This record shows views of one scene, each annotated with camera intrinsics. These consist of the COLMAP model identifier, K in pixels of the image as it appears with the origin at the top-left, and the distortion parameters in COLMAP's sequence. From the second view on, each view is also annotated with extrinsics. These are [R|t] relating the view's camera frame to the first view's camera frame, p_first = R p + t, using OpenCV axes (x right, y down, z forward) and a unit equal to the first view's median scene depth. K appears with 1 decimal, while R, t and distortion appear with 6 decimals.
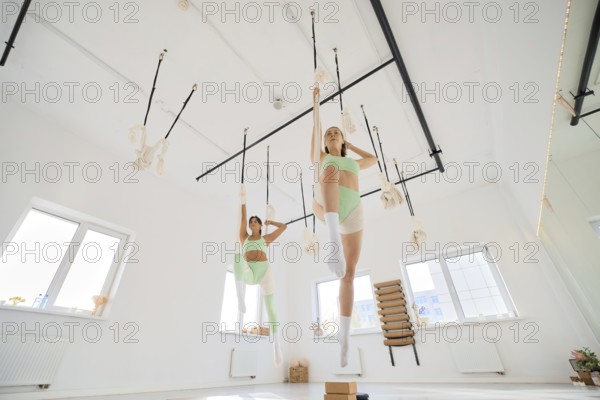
lens RADIAL K [[267.5, 0, 293.7], [0, 267.5, 196.8], [0, 0, 1]] dist [-0.008949, -0.000667]
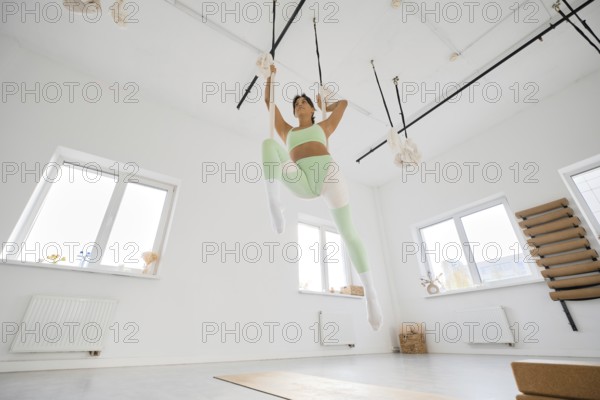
lens RADIAL K [[267.5, 0, 293.7], [0, 267.5, 196.8], [0, 0, 1]] dist [-0.008949, -0.000667]
pose [[0.940400, -0.152238, -0.304090, -0.007215], [0.178168, 0.982214, 0.059257, 0.195110], [0.289661, -0.109905, 0.950798, 0.290816]]
